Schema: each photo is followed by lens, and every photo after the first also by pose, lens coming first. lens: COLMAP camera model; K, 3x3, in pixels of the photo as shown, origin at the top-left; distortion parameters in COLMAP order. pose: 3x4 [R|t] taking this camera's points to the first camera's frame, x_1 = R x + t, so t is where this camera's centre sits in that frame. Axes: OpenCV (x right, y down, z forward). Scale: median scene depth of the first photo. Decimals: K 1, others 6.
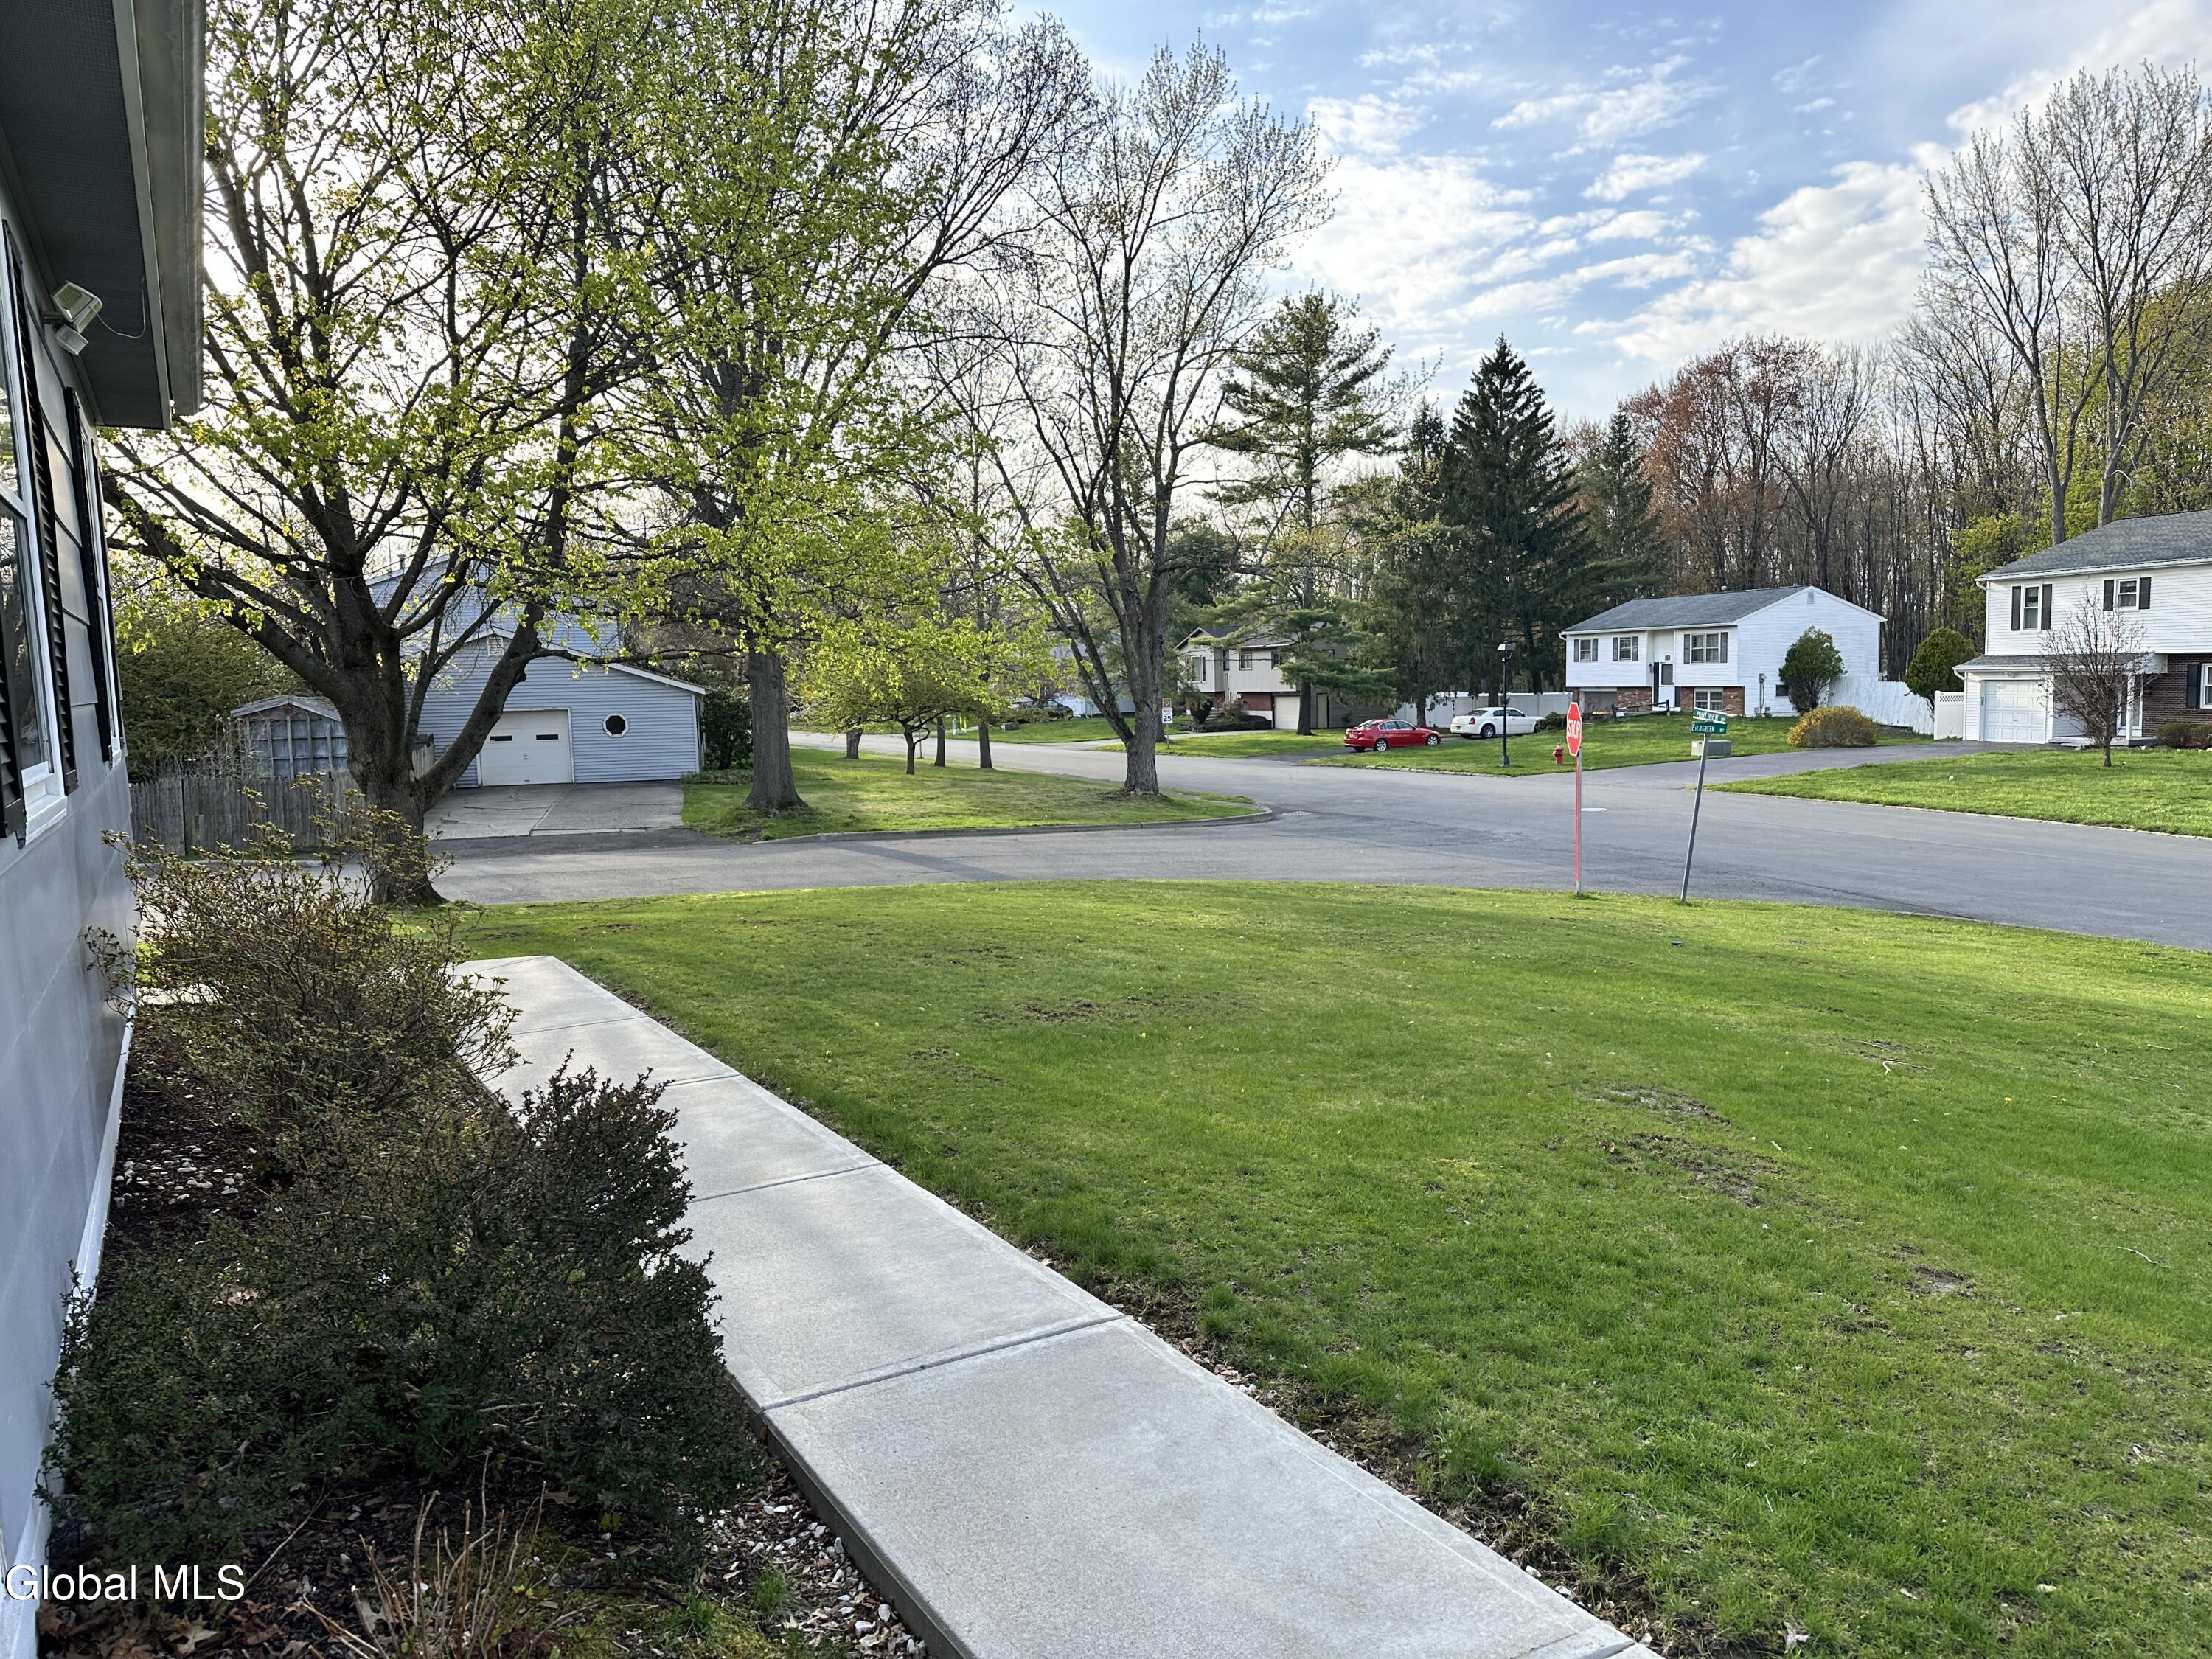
lens RADIAL K [[1542.3, 0, 1108.2], [0, 1542.3, 827.0], [0, 0, 1]] dist [0.021691, -0.027703]
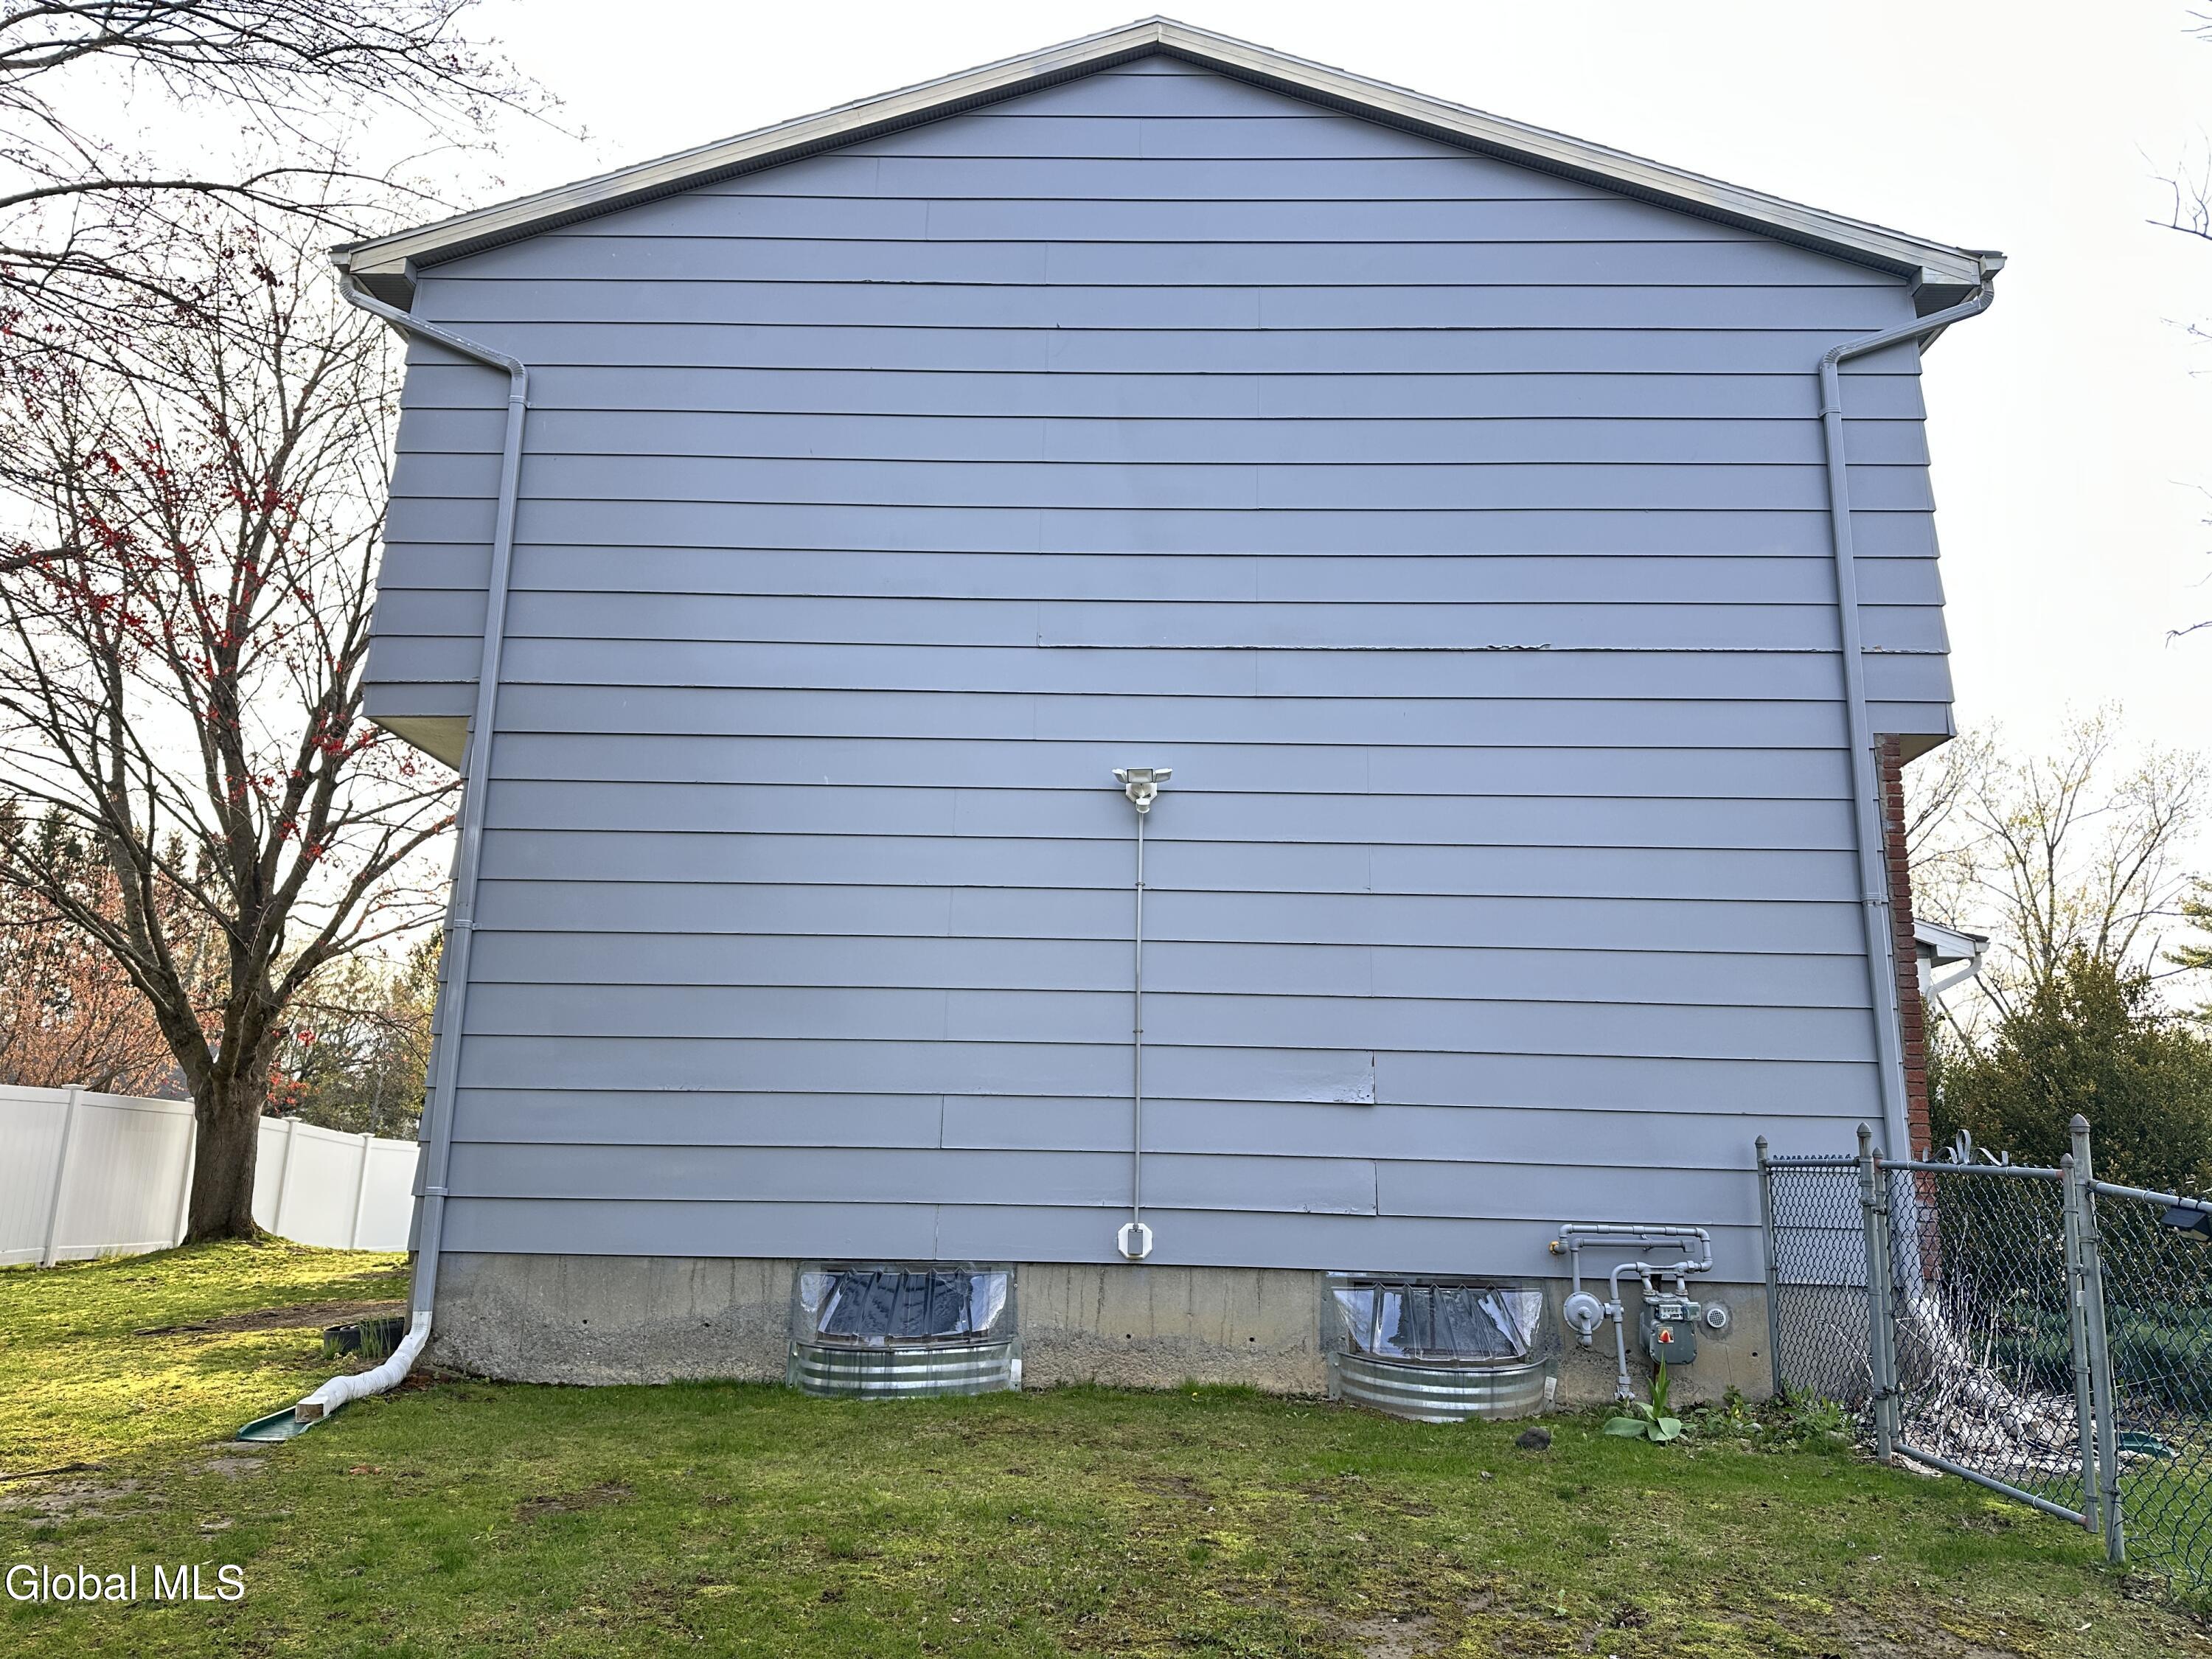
lens RADIAL K [[1542.3, 0, 1091.6], [0, 1542.3, 847.5], [0, 0, 1]] dist [0.021691, -0.027703]
pose [[0.849561, -0.056285, -0.524479, 0.005552], [-0.109087, 0.954050, -0.279085, 0.037260], [0.516088, 0.294313, 0.804383, -0.214990]]
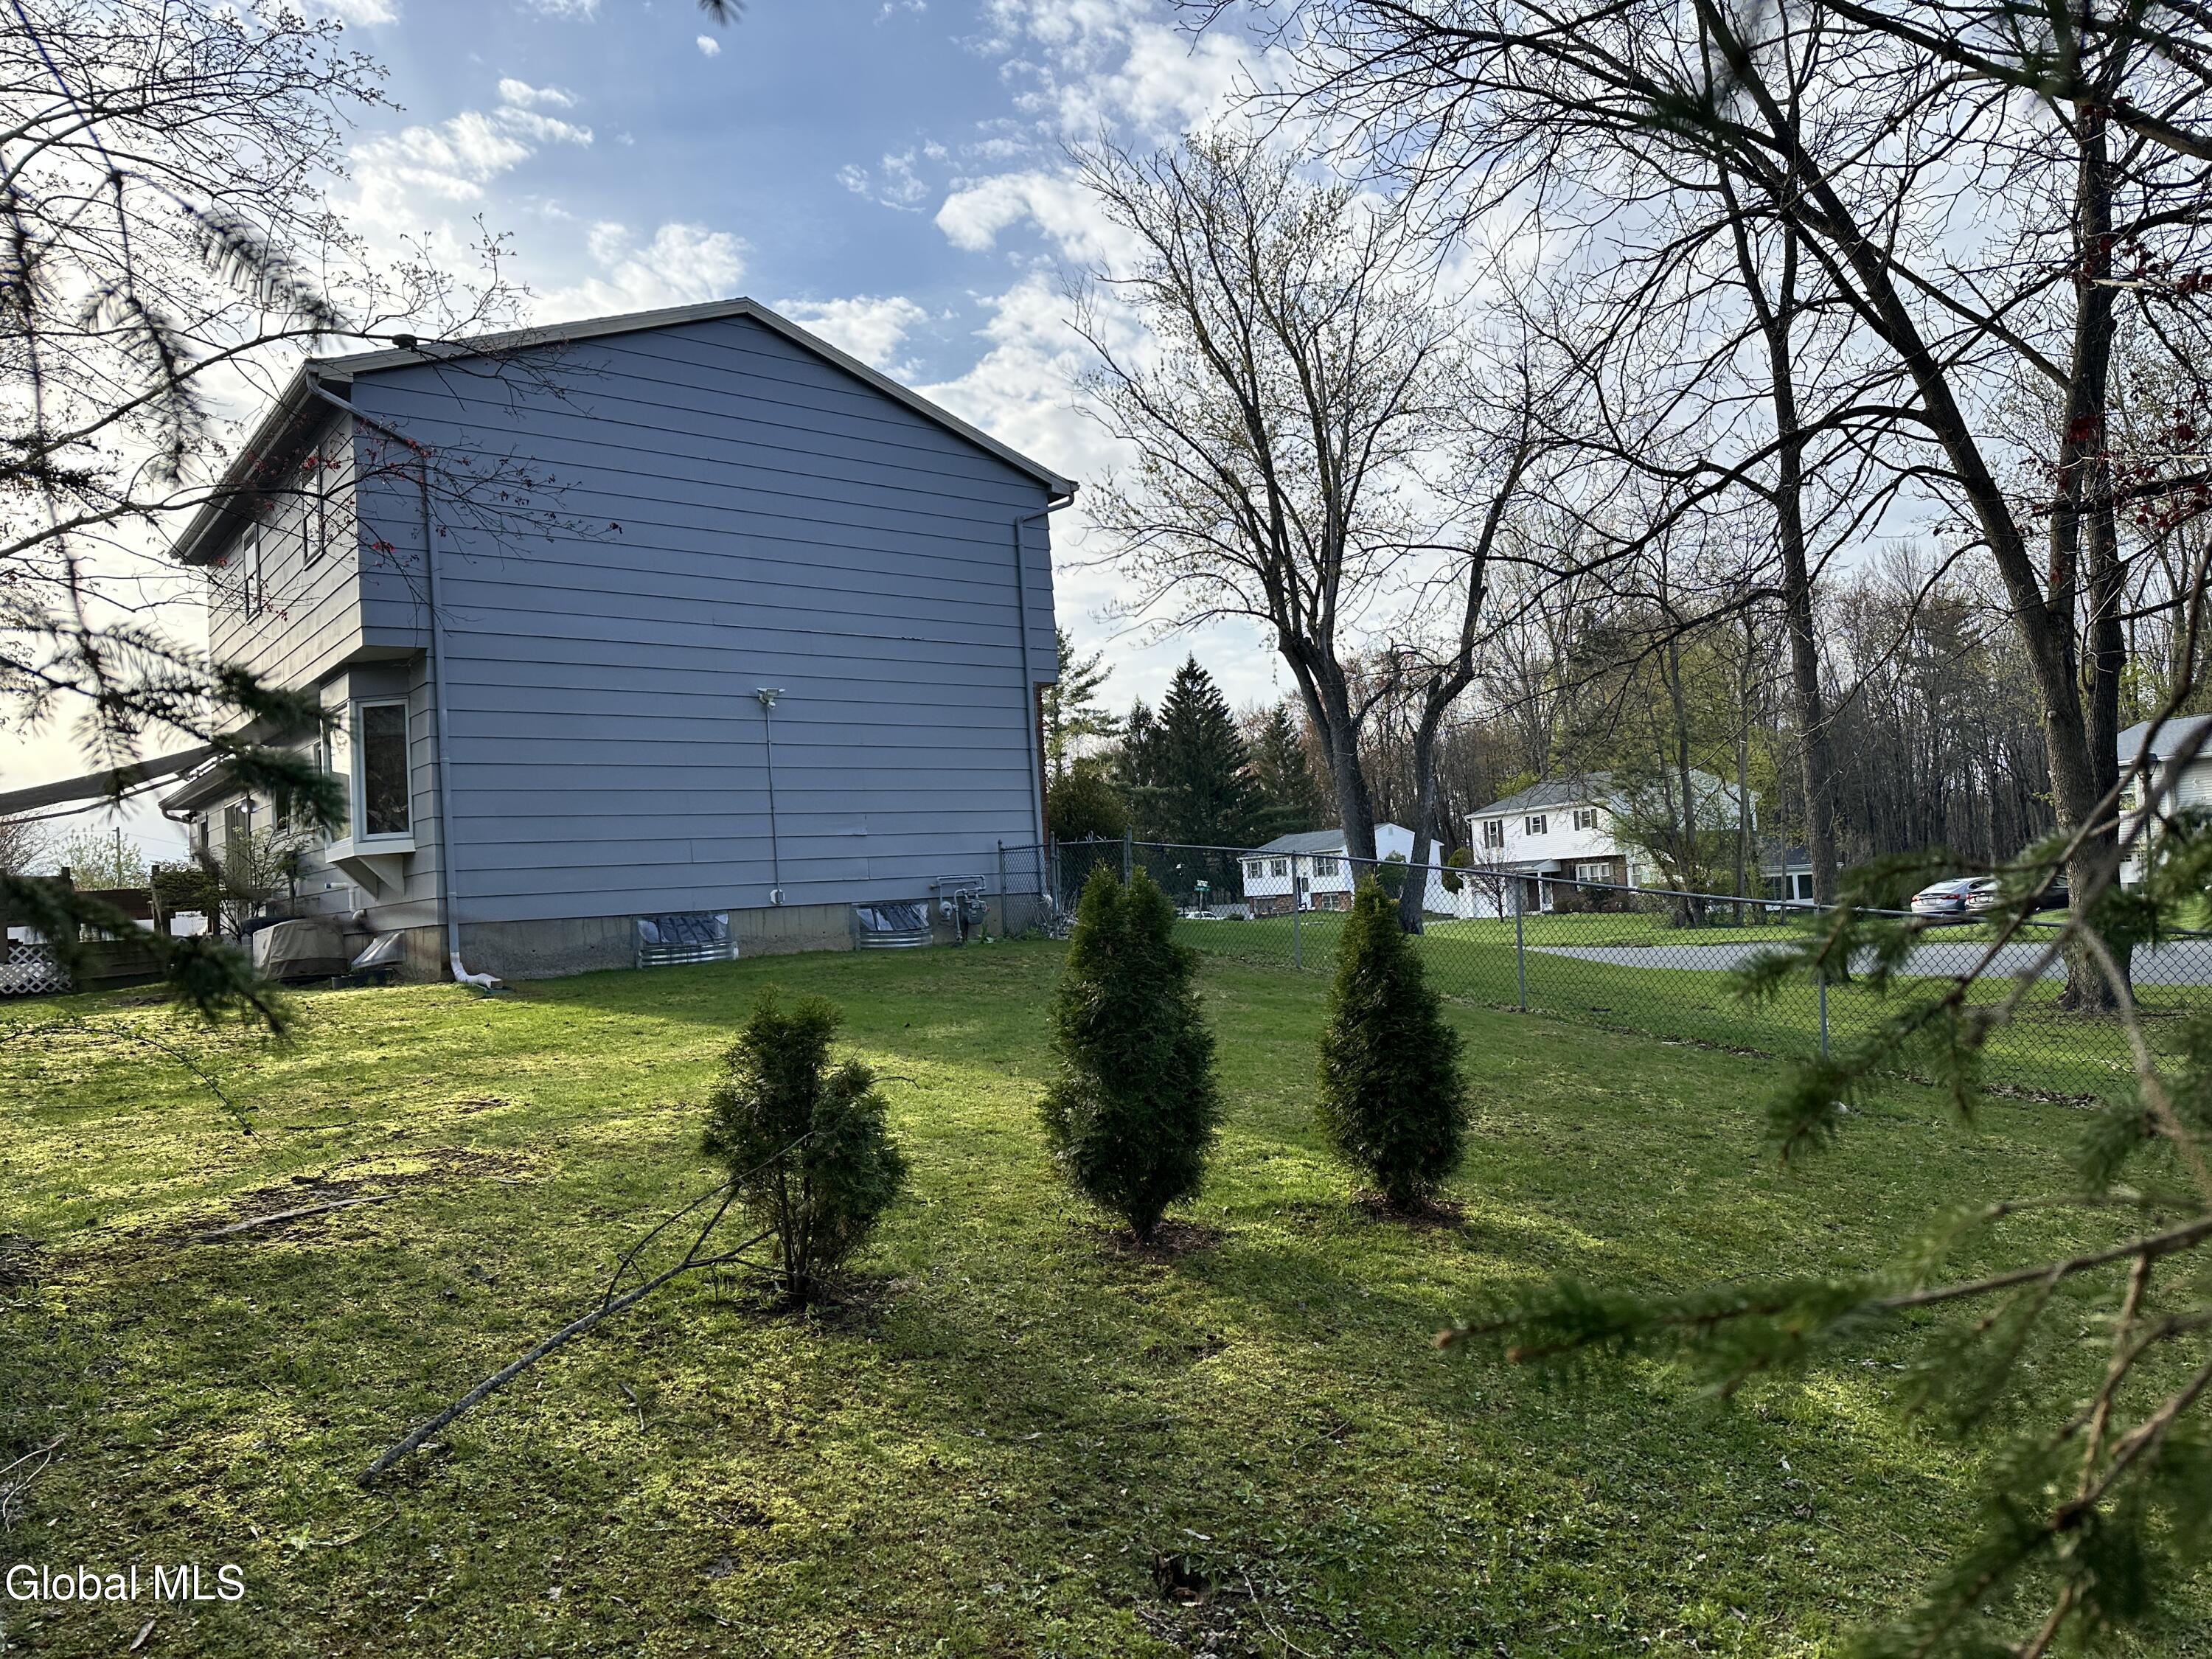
lens RADIAL K [[1542.3, 0, 1106.8], [0, 1542.3, 825.2], [0, 0, 1]] dist [0.021691, -0.027703]
pose [[0.989059, -0.013367, 0.146913, -0.033491], [0.036740, 0.986827, -0.157553, 0.063067], [-0.142872, 0.161226, 0.976521, -0.372818]]
